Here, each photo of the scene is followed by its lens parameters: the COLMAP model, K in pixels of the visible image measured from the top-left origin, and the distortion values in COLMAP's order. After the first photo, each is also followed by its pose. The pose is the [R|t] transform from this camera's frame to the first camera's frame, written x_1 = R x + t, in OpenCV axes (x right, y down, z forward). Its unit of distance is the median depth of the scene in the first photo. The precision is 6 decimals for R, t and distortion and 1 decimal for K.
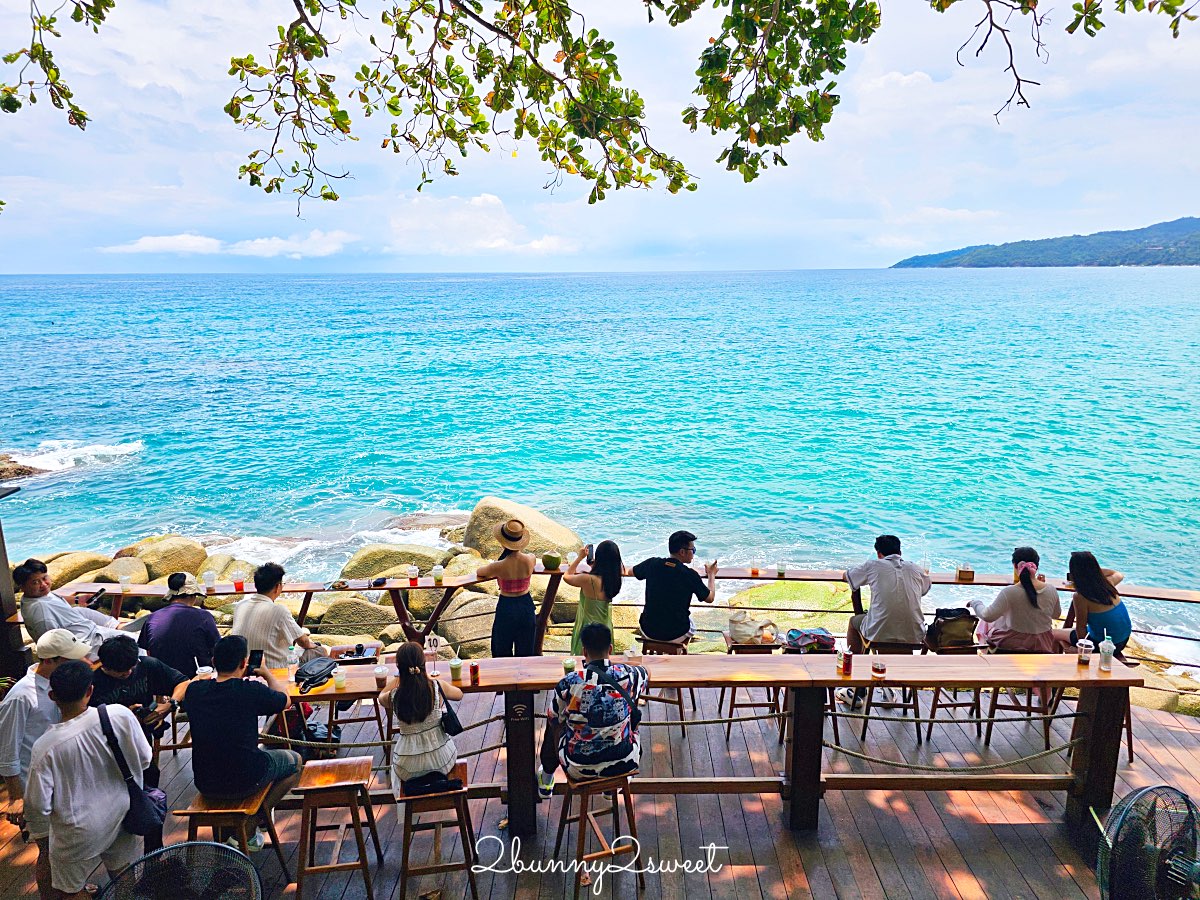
lens RADIAL K [[809.4, 0, 588.5], [0, 809.4, 449.3], [0, 0, 1]] dist [0.052850, -0.041488]
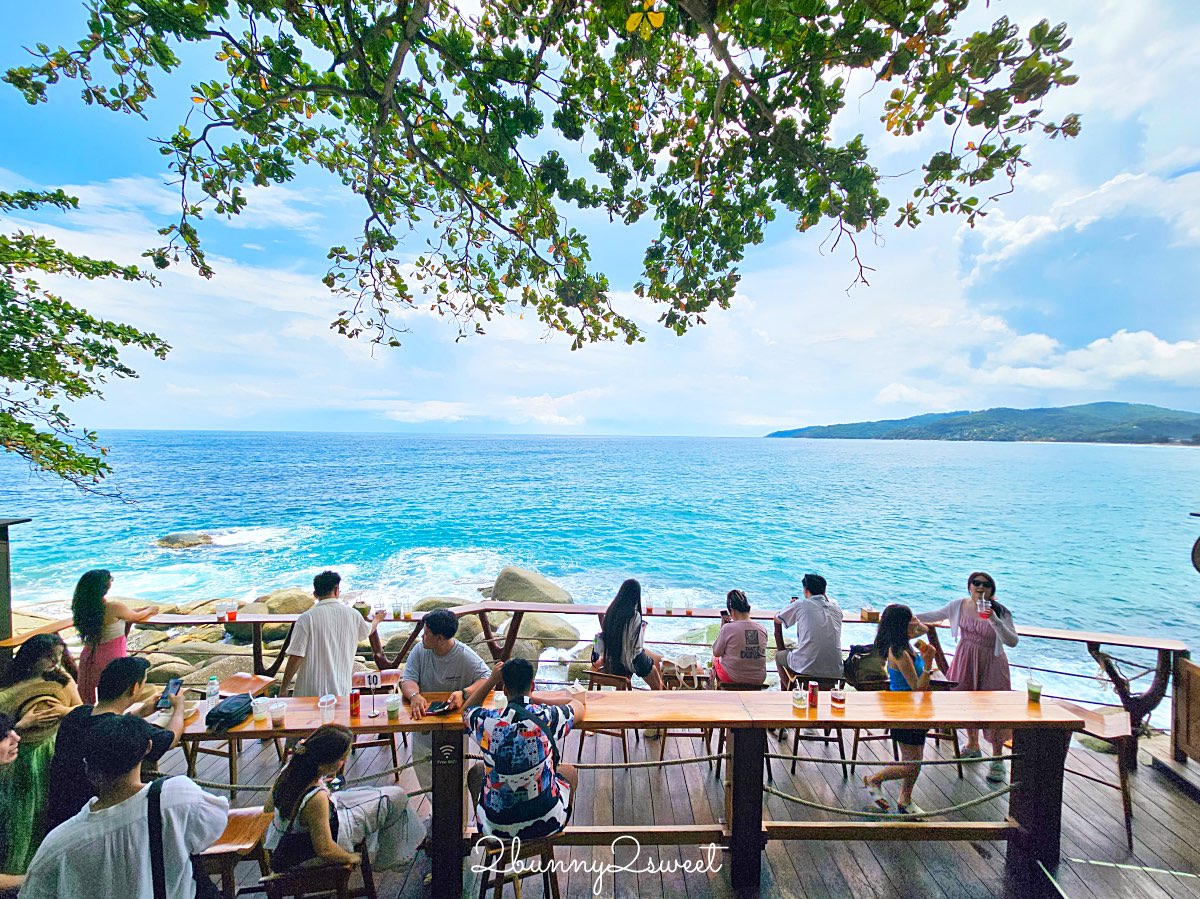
lens RADIAL K [[490.6, 0, 596.8], [0, 490.6, 450.1], [0, 0, 1]] dist [-0.000844, -0.000114]
pose [[0.999653, 0.019510, 0.017702, 0.037193], [-0.015882, 0.982436, -0.185922, 0.039483], [-0.021019, 0.185576, 0.982405, 0.185399]]
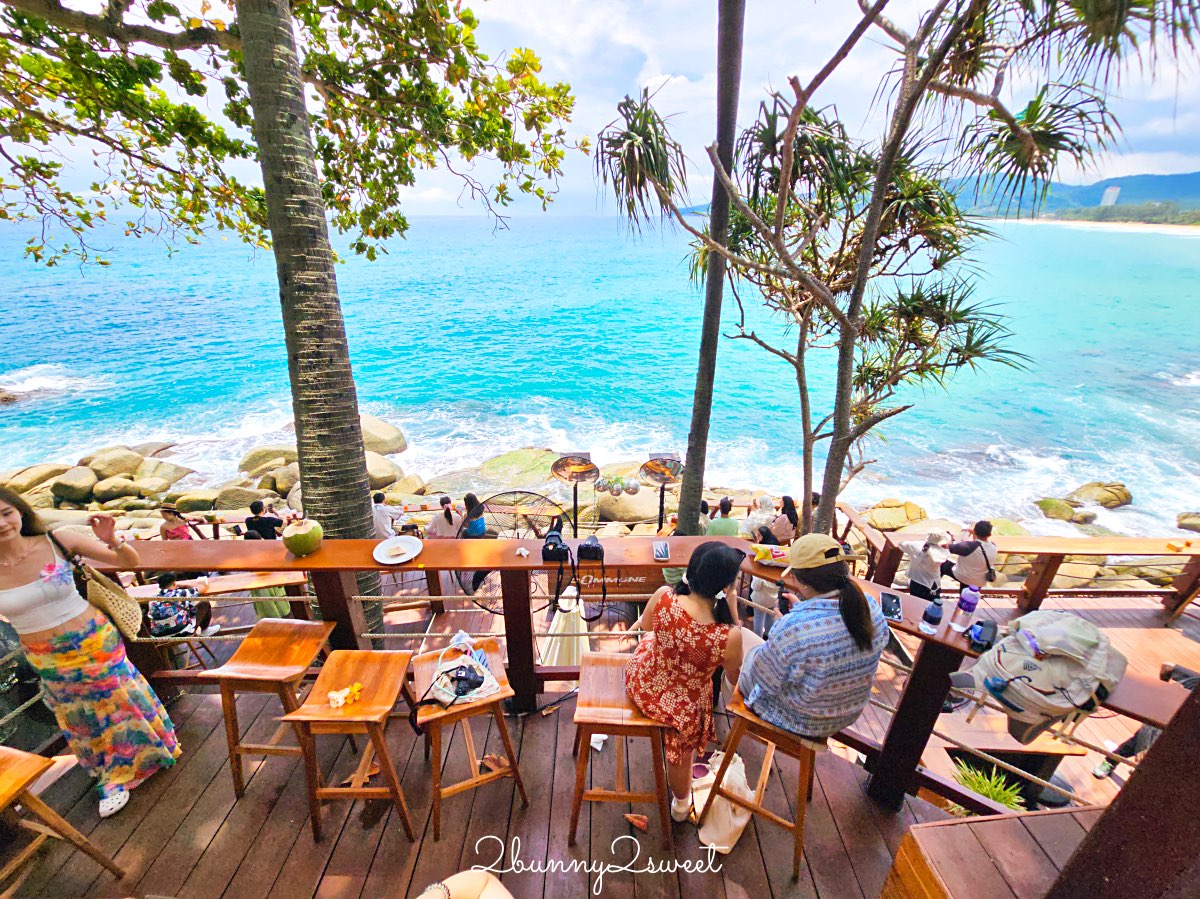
lens RADIAL K [[508.0, 0, 584.0], [0, 508.0, 460.9], [0, 0, 1]] dist [-0.001347, -0.000167]
pose [[0.980442, -0.075393, 0.181797, 0.416321], [0.030991, 0.971335, 0.235687, -0.164803], [-0.194355, -0.225443, 0.954674, -0.193348]]
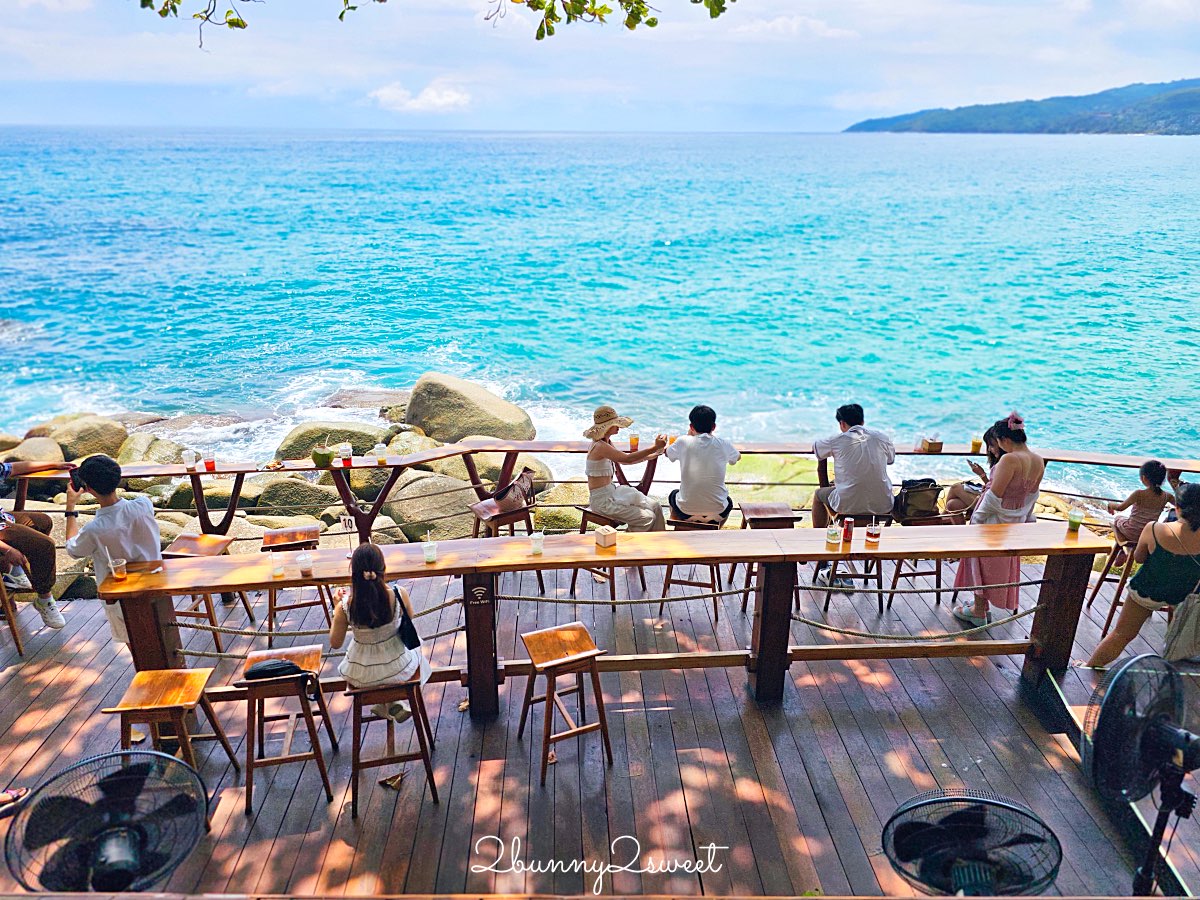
lens RADIAL K [[822.6, 0, 594.9], [0, 822.6, 441.9], [0, 0, 1]] dist [0.066792, -0.063714]
pose [[0.997135, -0.012014, 0.074684, -0.010045], [0.001278, 0.989842, 0.142163, 0.005451], [-0.075633, -0.141661, 0.987022, 0.034445]]
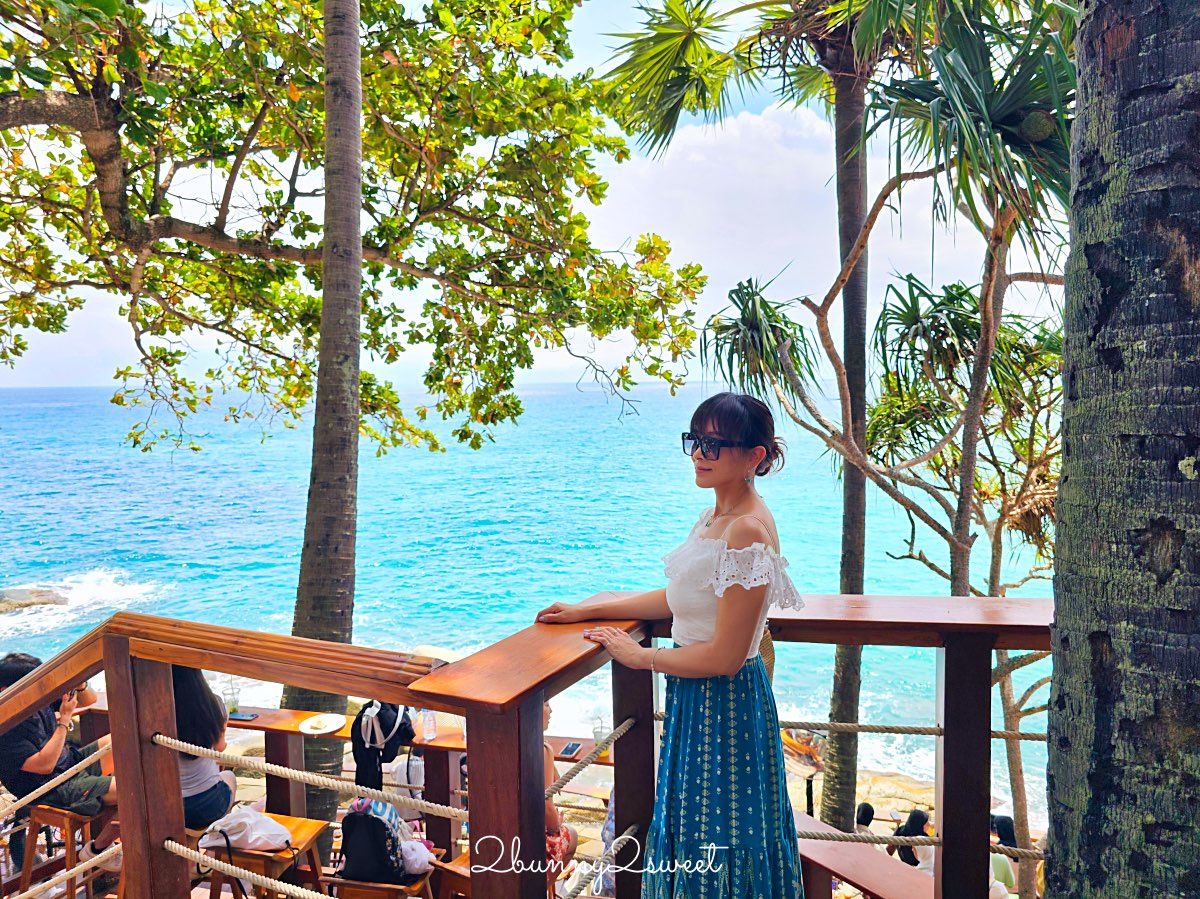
lens RADIAL K [[838.6, 0, 612.8], [0, 838.6, 449.5], [0, 0, 1]] dist [0.052149, -0.057387]
pose [[0.997509, 0.005385, -0.070336, 0.541049], [-0.014671, 0.991116, -0.132186, -0.149966], [0.068999, 0.132889, 0.988726, -0.395112]]
